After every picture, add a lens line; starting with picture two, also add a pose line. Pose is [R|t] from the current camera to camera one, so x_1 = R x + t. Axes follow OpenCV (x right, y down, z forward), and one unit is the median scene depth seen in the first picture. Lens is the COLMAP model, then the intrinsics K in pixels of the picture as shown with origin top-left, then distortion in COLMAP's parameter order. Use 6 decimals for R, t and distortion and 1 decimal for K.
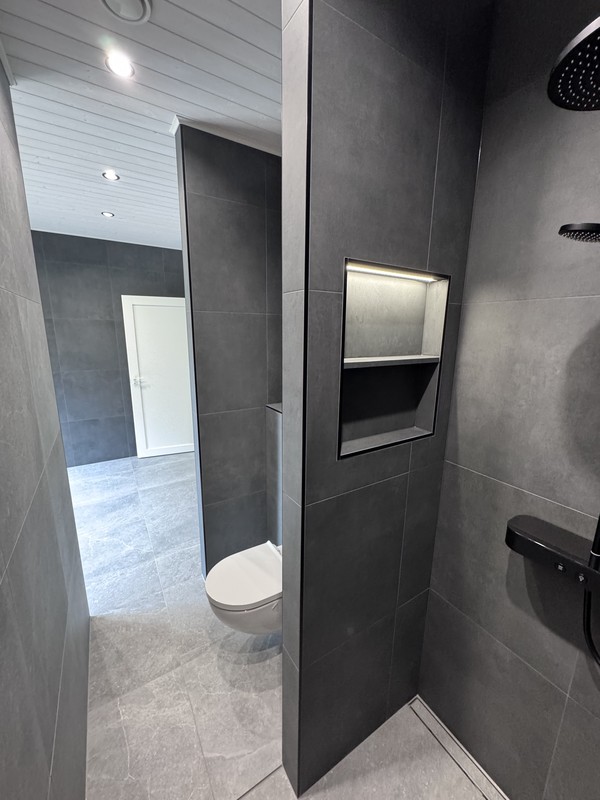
lens RADIAL K [[319.3, 0, 302.7], [0, 319.3, 399.1], [0, 0, 1]] dist [-0.001285, 0.000323]
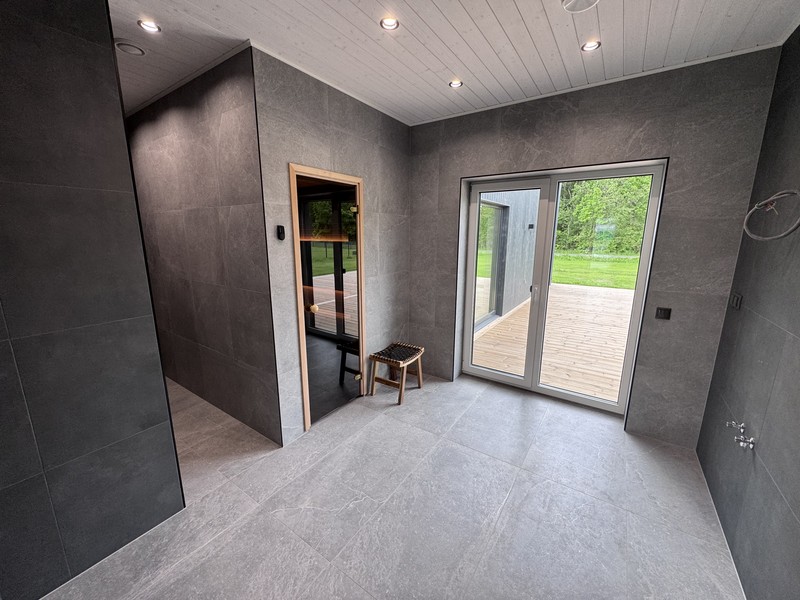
lens RADIAL K [[319.3, 0, 400.3], [0, 319.3, 299.8], [0, 0, 1]] dist [-0.001285, 0.000323]
pose [[-0.916952, 0.058354, -0.394706, -0.507312], [-0.104544, 0.919548, 0.378816, -0.314703], [0.385057, 0.388621, -0.837081, 1.624263]]
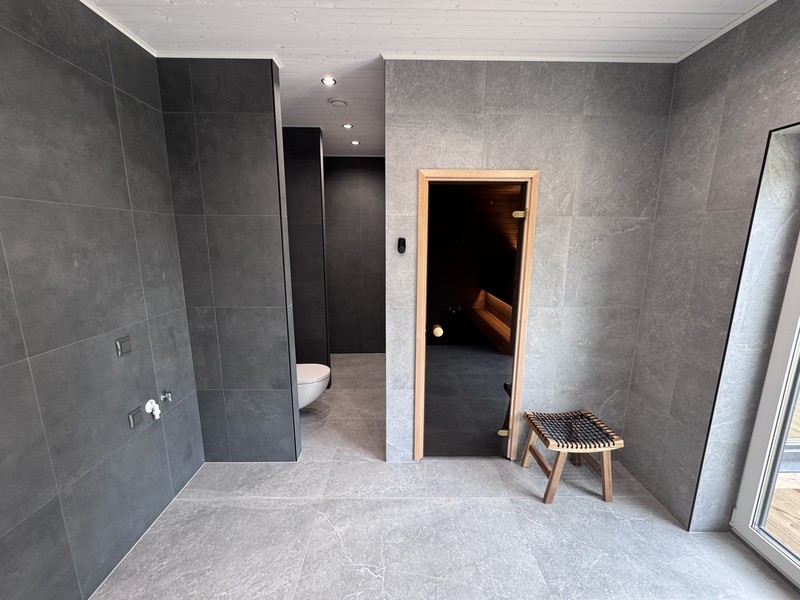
lens RADIAL K [[319.3, 0, 399.5], [0, 319.3, 299.5], [0, 0, 1]] dist [-0.001285, 0.000323]
pose [[-0.851762, -0.122016, 0.509523, -1.024663], [0.088065, 0.925325, 0.368806, -0.293778], [-0.516475, 0.359006, -0.777412, 1.382950]]
